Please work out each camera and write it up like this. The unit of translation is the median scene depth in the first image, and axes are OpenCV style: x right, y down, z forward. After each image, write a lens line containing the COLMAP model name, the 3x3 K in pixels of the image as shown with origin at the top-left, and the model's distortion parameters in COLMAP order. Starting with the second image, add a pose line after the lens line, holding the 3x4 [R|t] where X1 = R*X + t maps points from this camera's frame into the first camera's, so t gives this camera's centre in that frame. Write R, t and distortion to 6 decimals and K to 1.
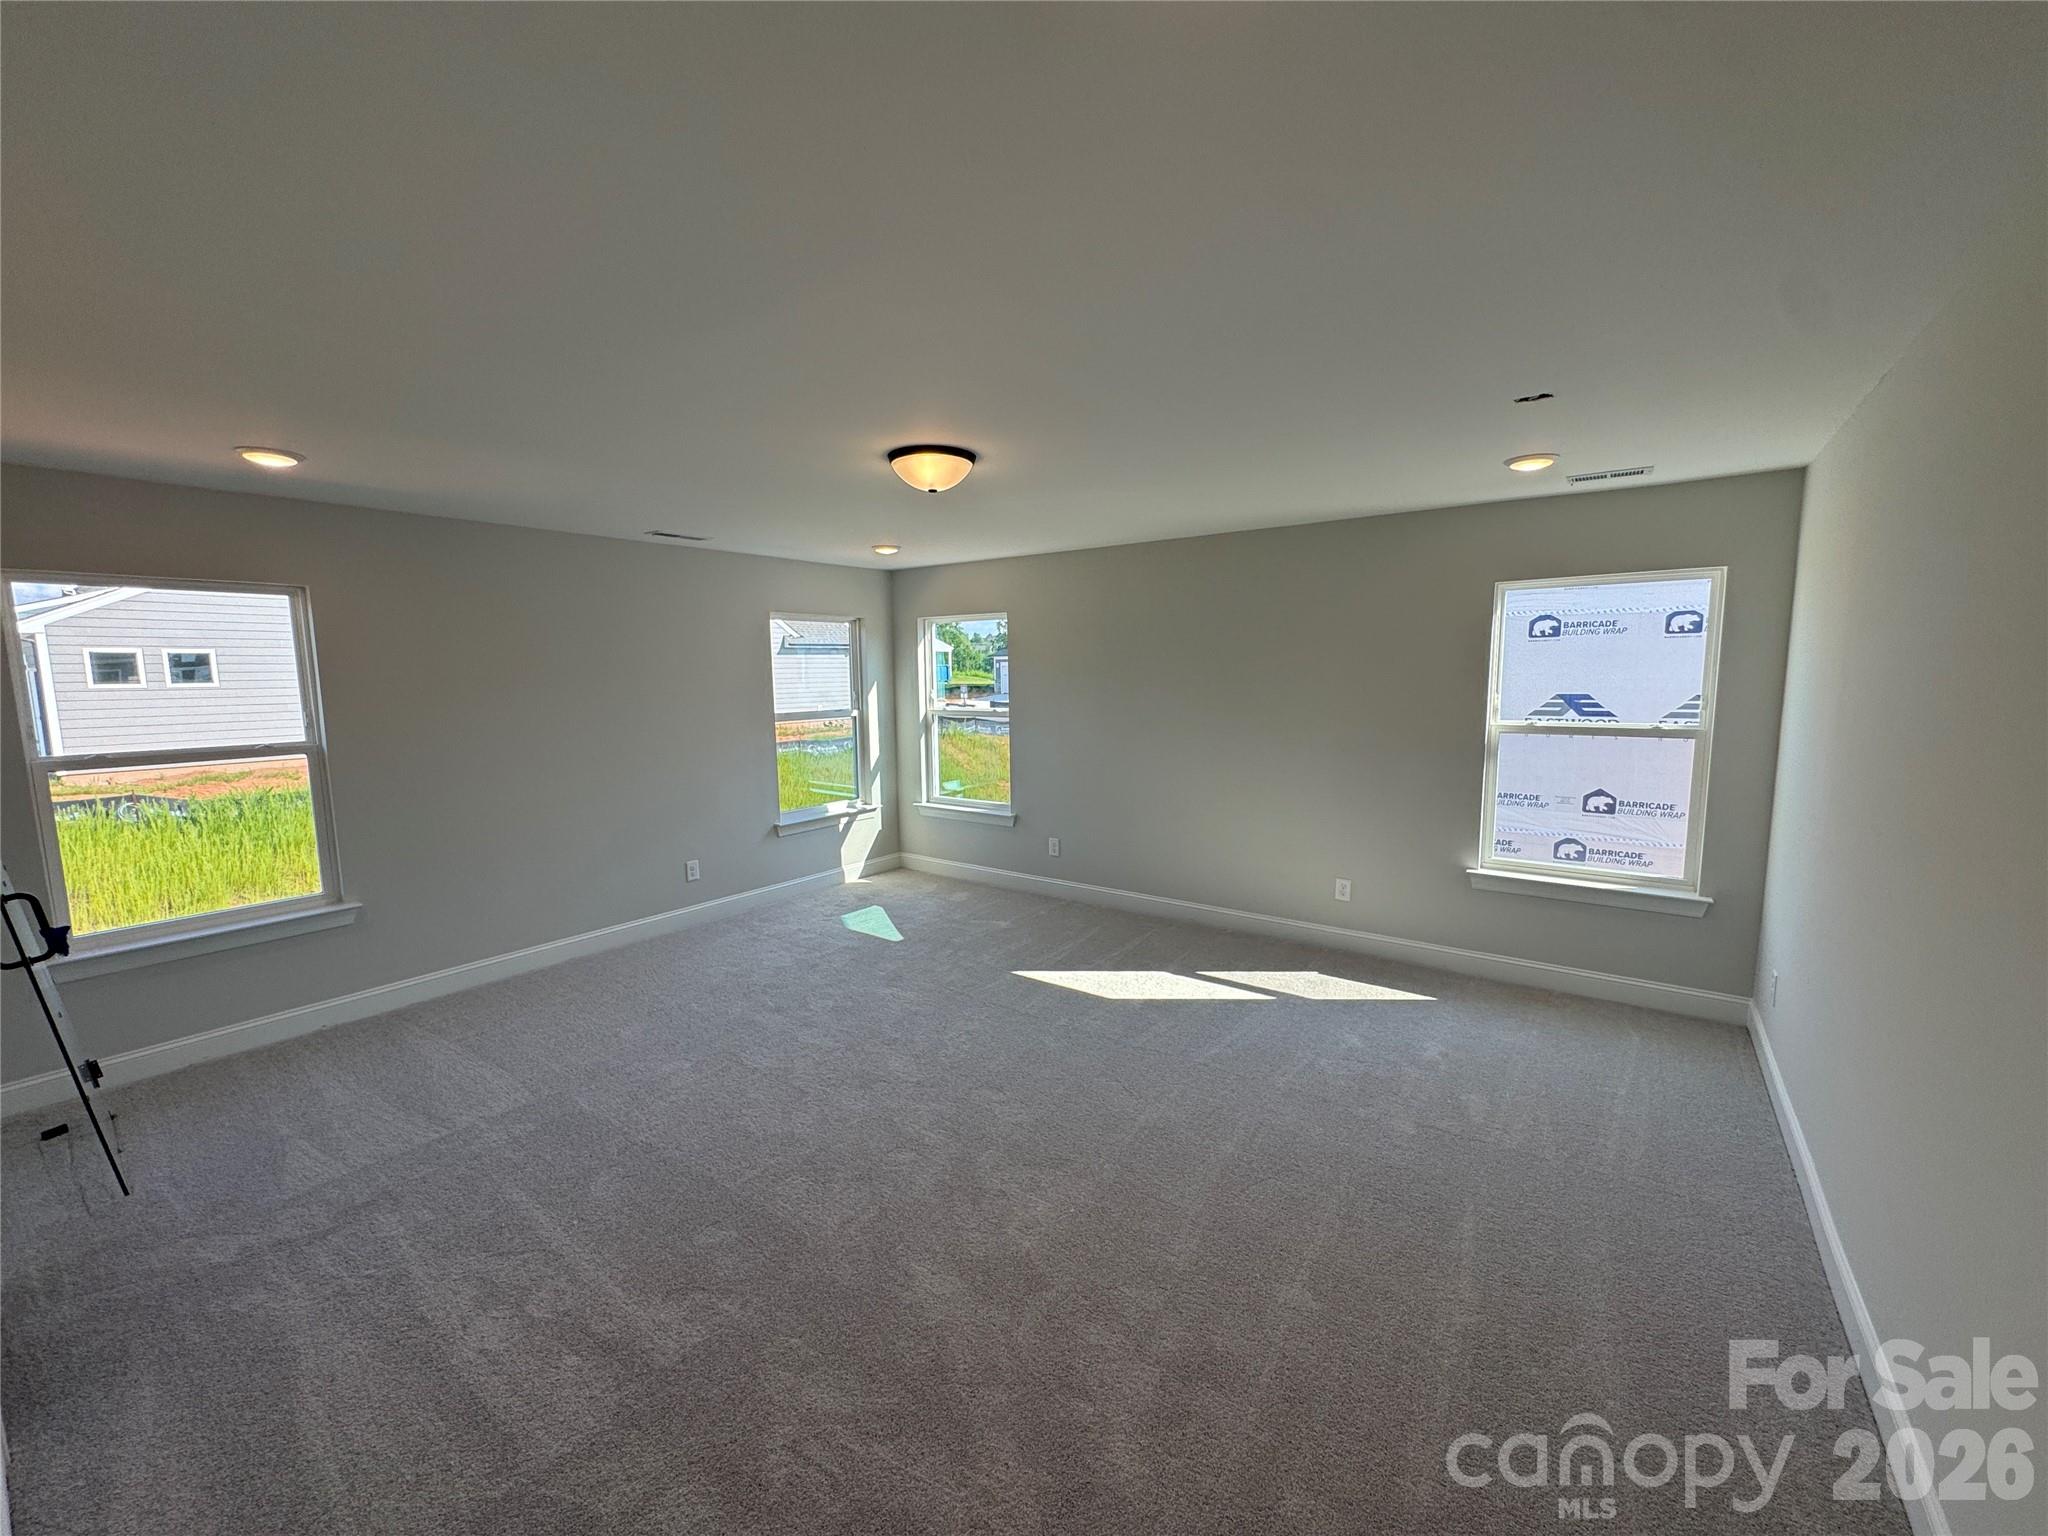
lens RADIAL K [[816.2, 0, 1033.5], [0, 816.2, 776.3], [0, 0, 1]] dist [-0.001182, 0.001175]
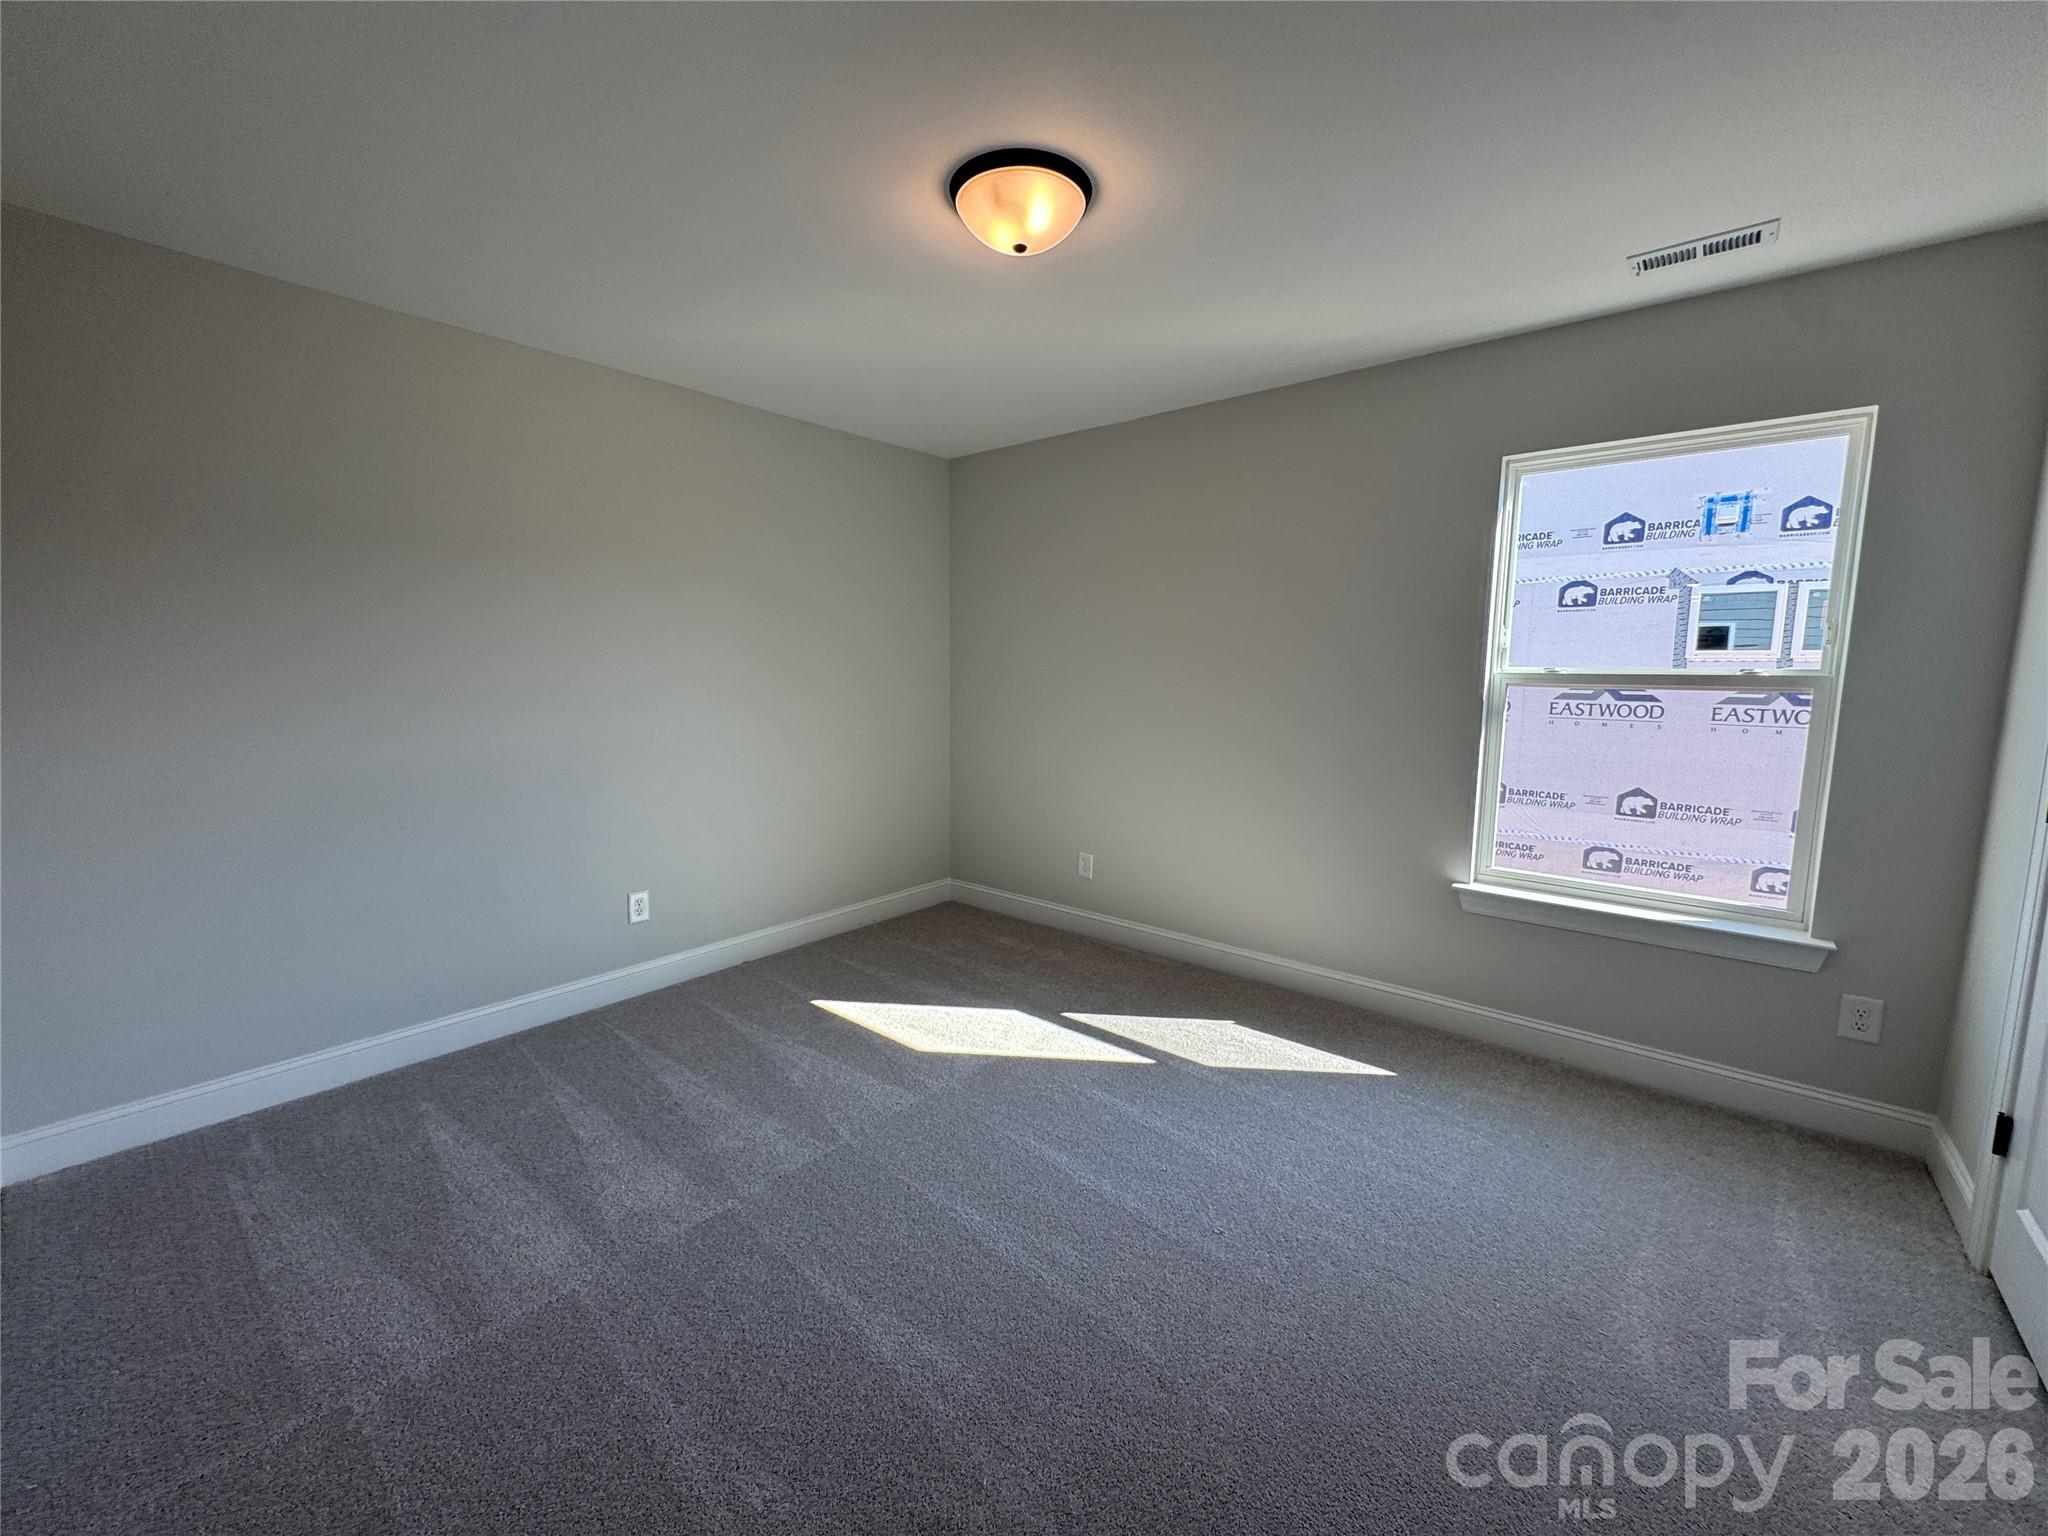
lens RADIAL K [[816.2, 0, 1014.0], [0, 816.2, 766.3], [0, 0, 1]] dist [-0.001182, 0.001175]
pose [[0.998761, 0.029829, -0.039830, 0.177315], [-0.029766, 0.999555, 0.002181, 0.023949], [0.039878, -0.000992, 0.999204, 0.283260]]
